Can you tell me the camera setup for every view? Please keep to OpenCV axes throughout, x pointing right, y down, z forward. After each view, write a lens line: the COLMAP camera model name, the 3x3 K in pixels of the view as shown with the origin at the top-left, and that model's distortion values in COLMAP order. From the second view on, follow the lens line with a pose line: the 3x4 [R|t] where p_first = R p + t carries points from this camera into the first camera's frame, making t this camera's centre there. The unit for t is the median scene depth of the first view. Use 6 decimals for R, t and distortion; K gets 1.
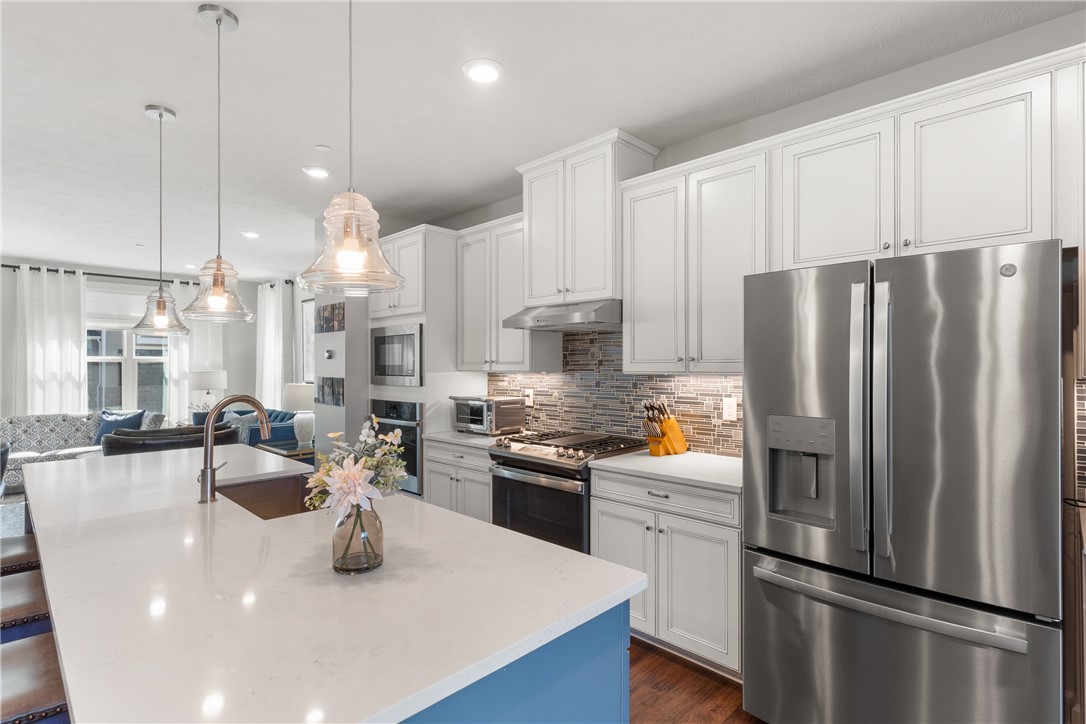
lens RADIAL K [[523.2, 0, 539.6], [0, 523.2, 362.6], [0, 0, 1]] dist [0.002033, 0.000101]
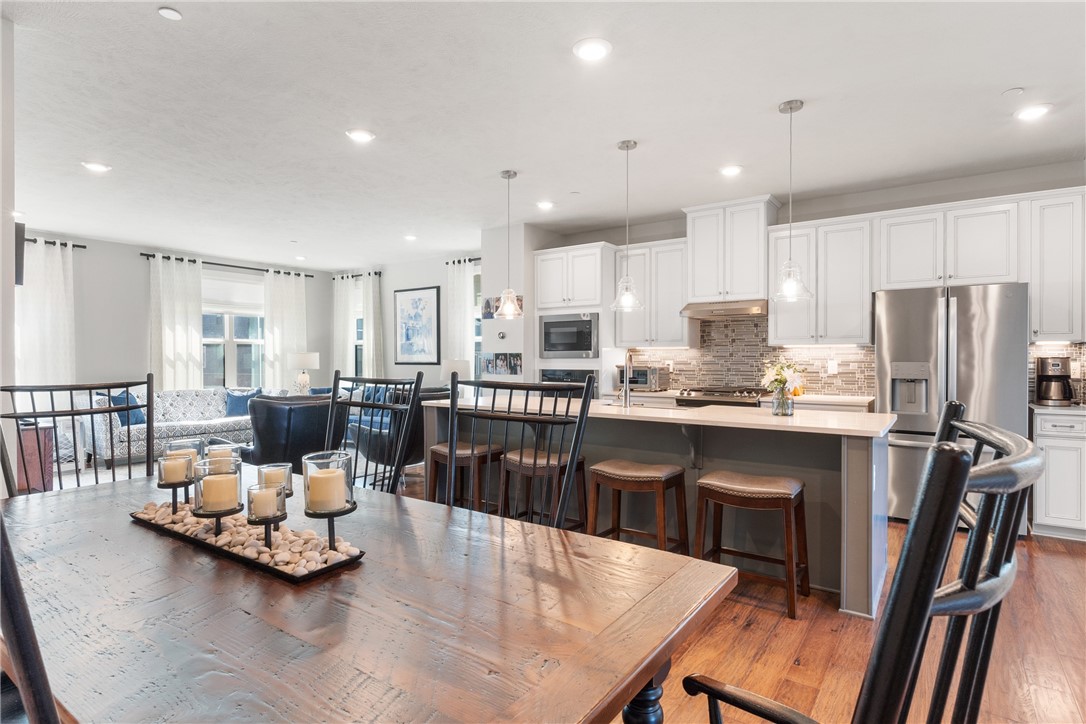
lens RADIAL K [[558.2, 0, 543.0], [0, 558.2, 362.0], [0, 0, 1]] dist [-0.004047, -0.000192]
pose [[0.988578, 0.000697, 0.150708, -0.599374], [-0.002360, 0.999938, 0.010859, 0.041204], [-0.150691, -0.011090, 0.988519, -0.451582]]
